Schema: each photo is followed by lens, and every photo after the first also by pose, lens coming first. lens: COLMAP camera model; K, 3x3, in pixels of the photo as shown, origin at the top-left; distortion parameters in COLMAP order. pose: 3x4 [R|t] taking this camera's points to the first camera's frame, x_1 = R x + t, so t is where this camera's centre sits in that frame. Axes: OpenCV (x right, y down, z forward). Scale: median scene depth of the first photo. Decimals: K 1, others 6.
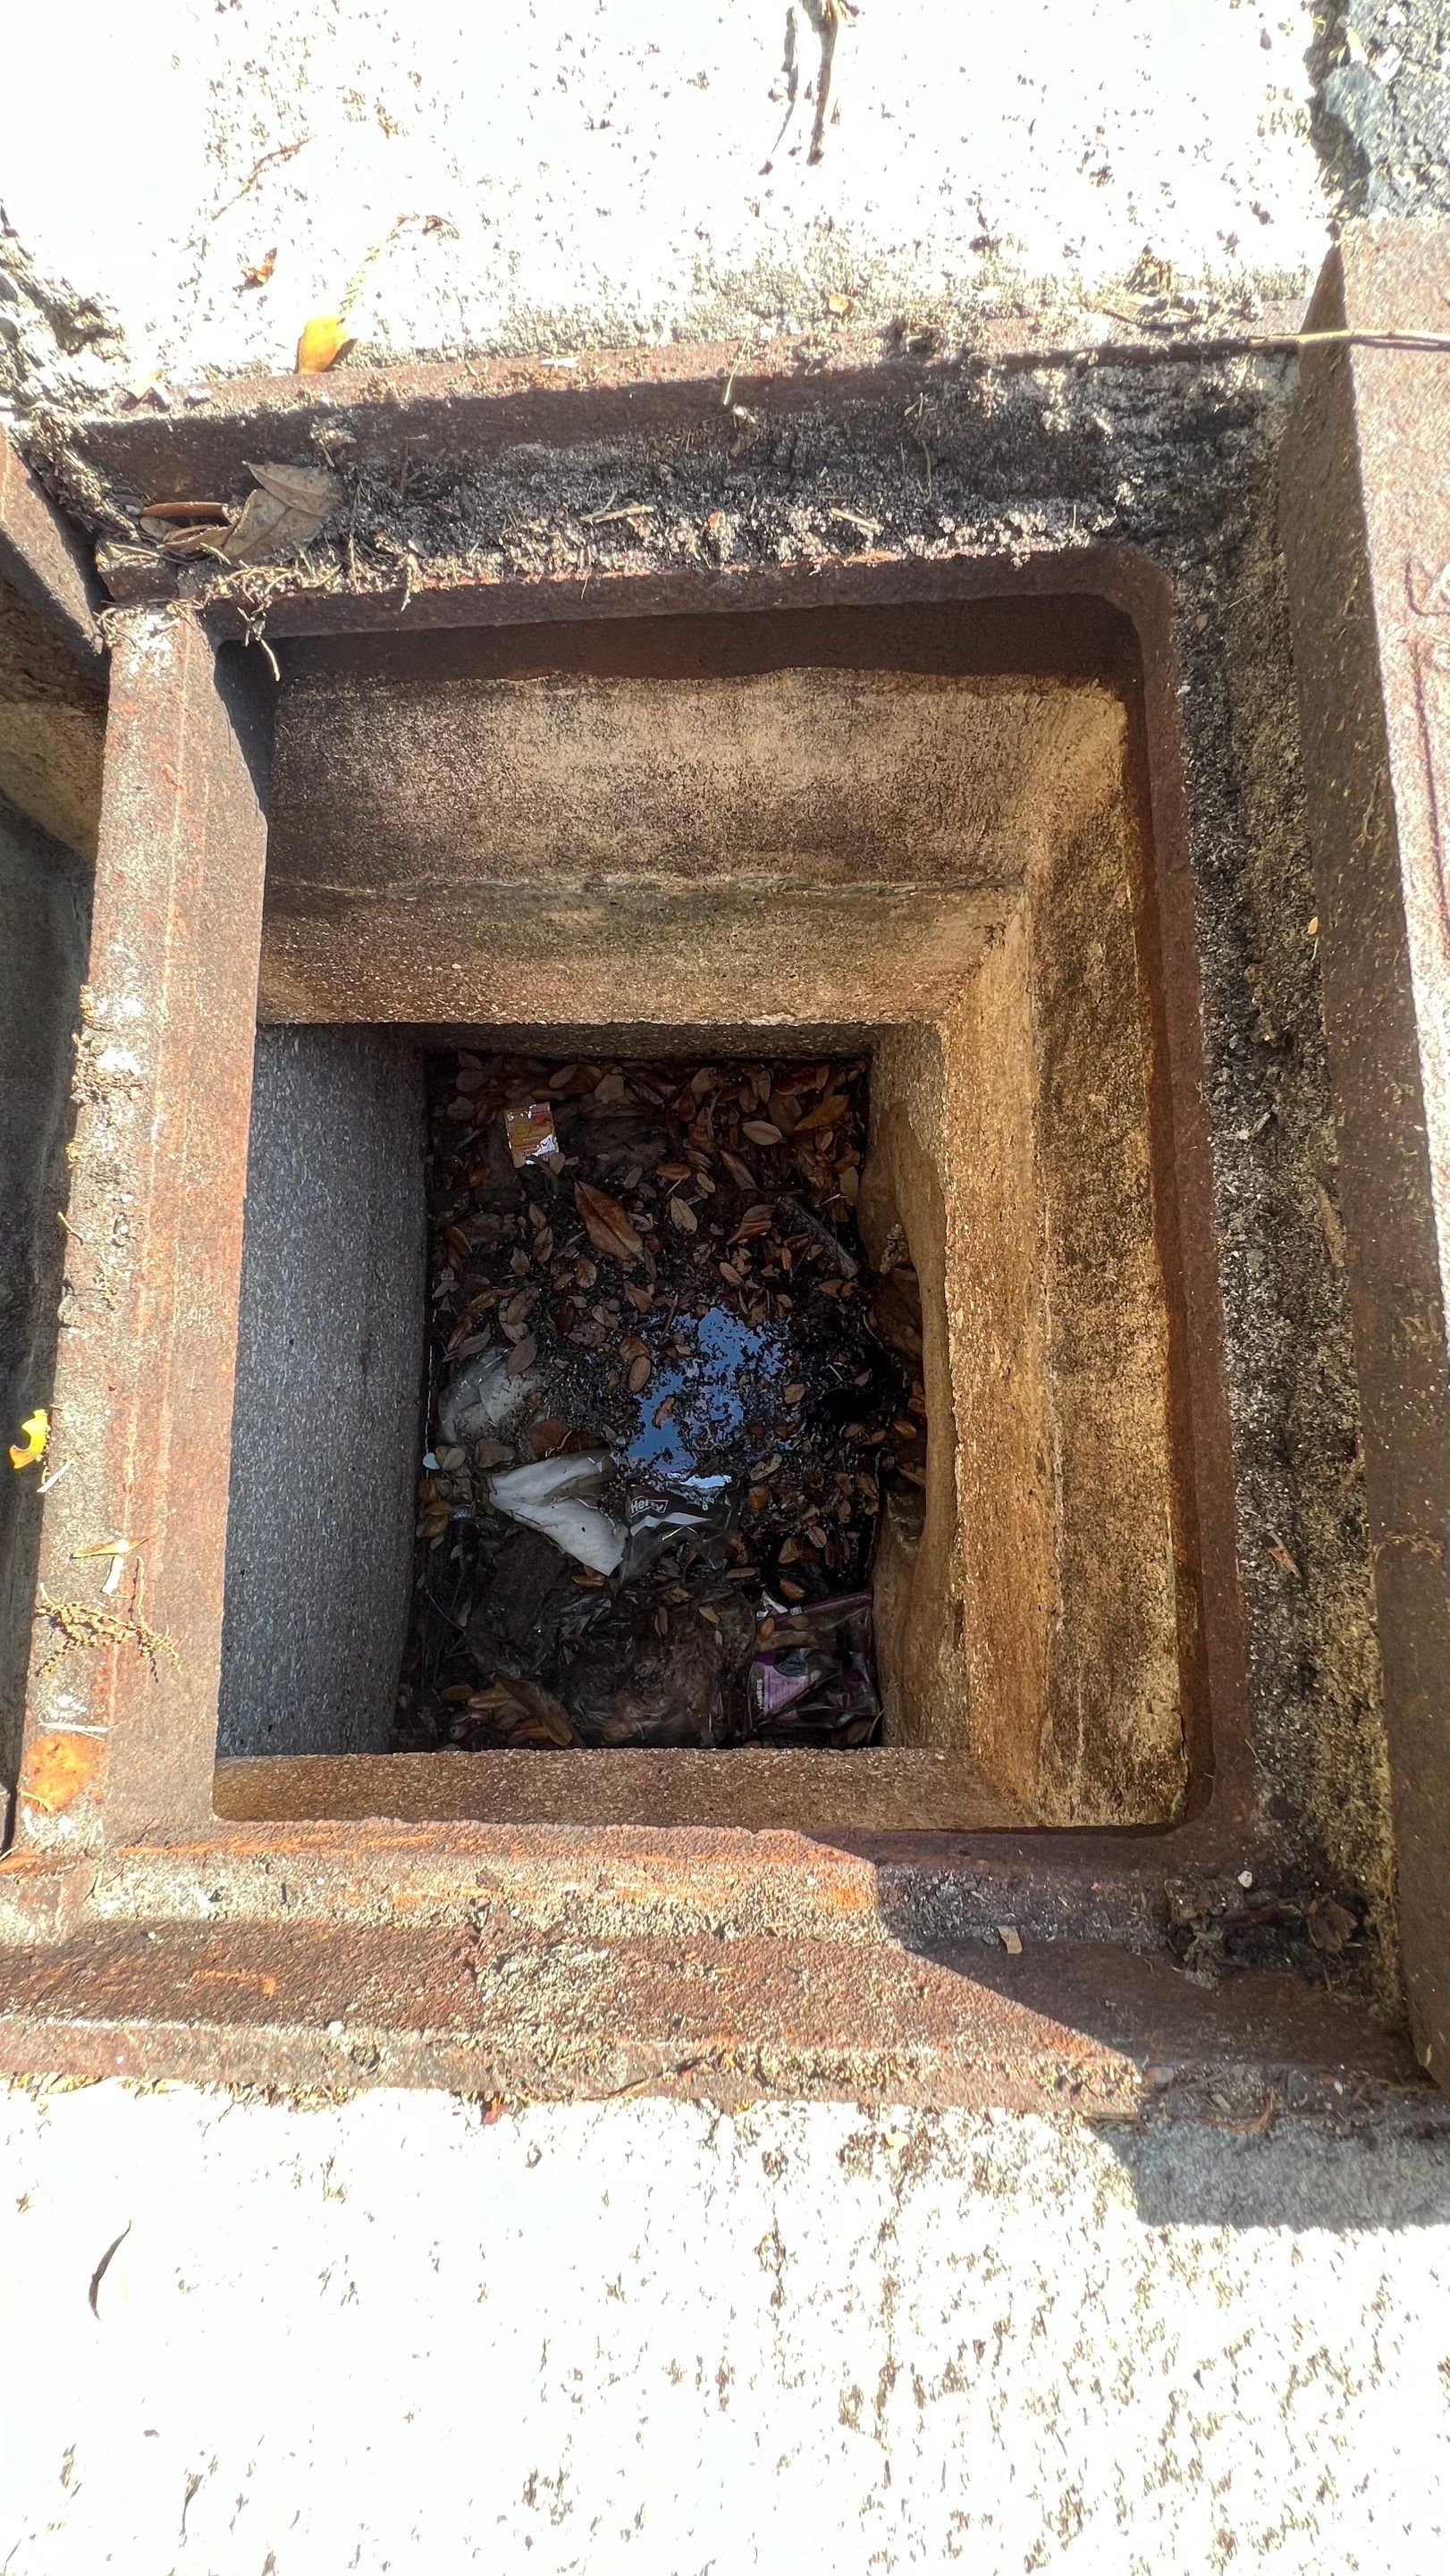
lens RADIAL K [[1040.7, 0, 735.0], [0, 1040.7, 1284.4], [0, 0, 1]] dist [-0.000403, -0.000016]
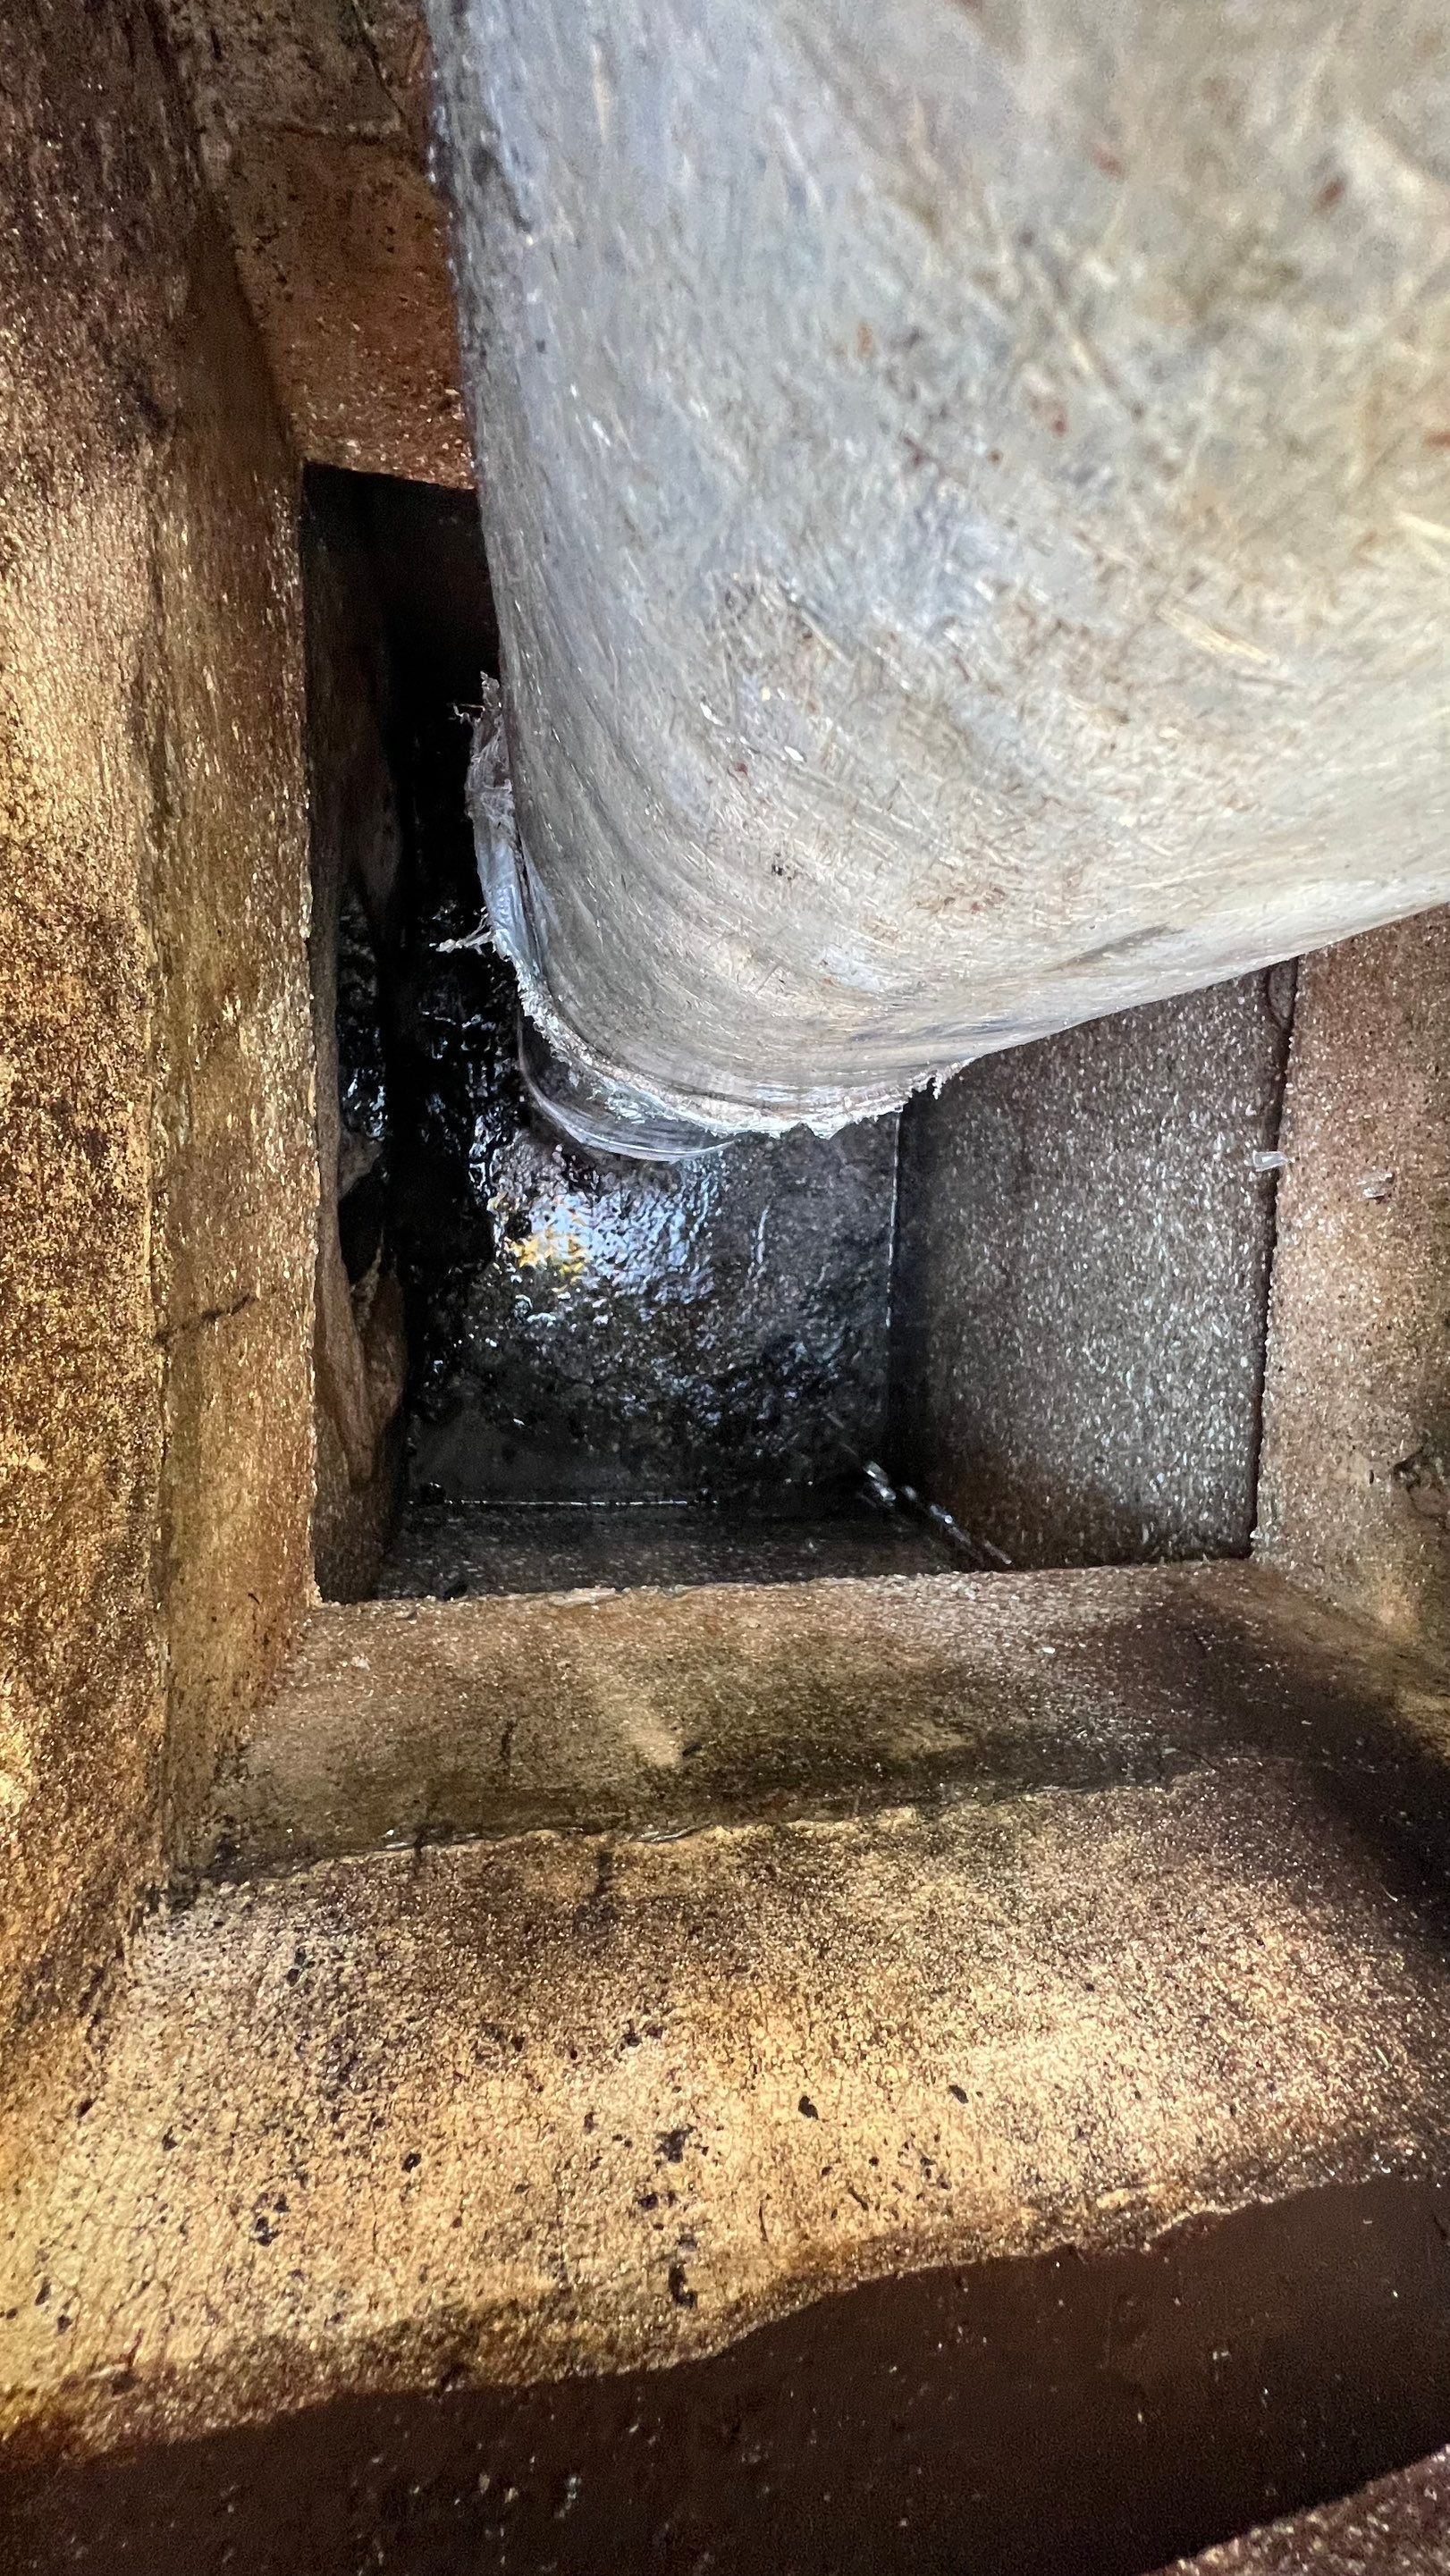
lens RADIAL K [[1047.7, 0, 718.2], [0, 1047.7, 1278.7], [0, 0, 1]] dist [0.000456, 0.000049]
pose [[-0.978270, -0.011049, -0.207038, 0.053895], [0.002572, -0.999149, 0.041170, -0.044175], [-0.207317, 0.039743, 0.977466, 0.180202]]
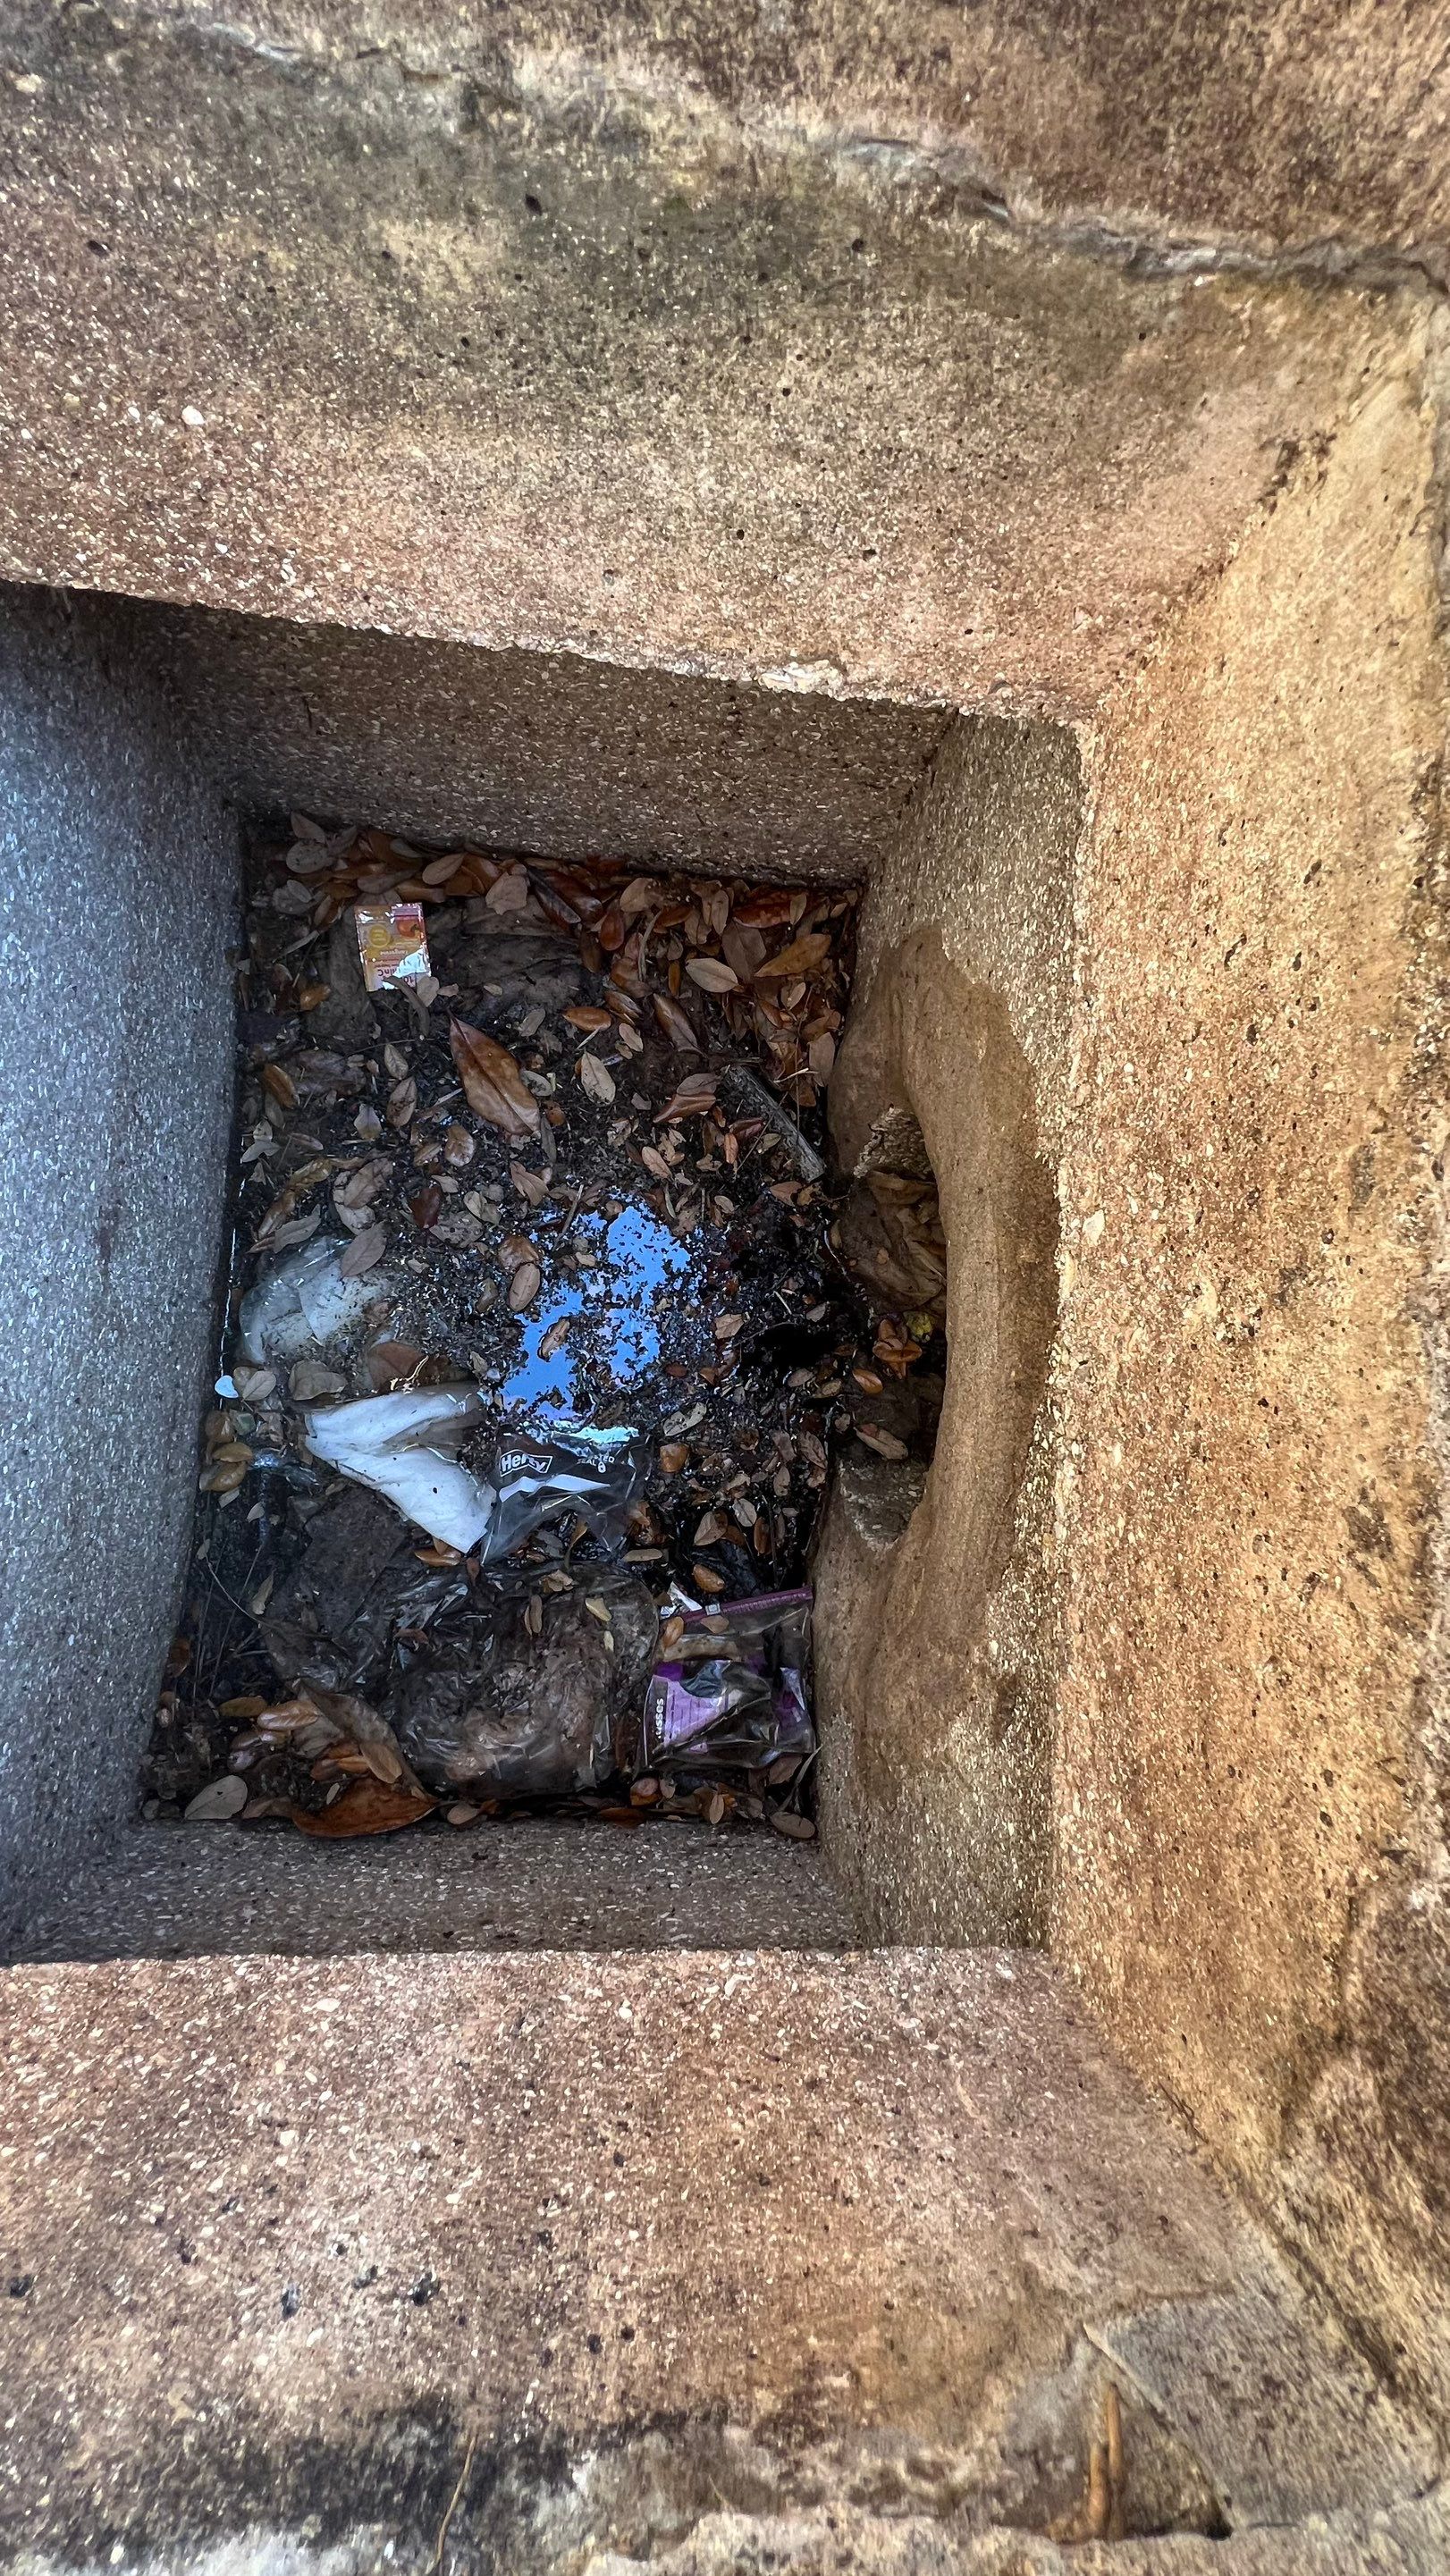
lens RADIAL K [[1040.7, 0, 735.0], [0, 1040.7, 1284.4], [0, 0, 1]] dist [-0.000403, -0.000016]
pose [[0.991768, 0.068058, 0.108463, -0.023322], [-0.075842, 0.994706, 0.069338, 0.021083], [-0.103170, -0.076993, 0.991679, 0.245763]]
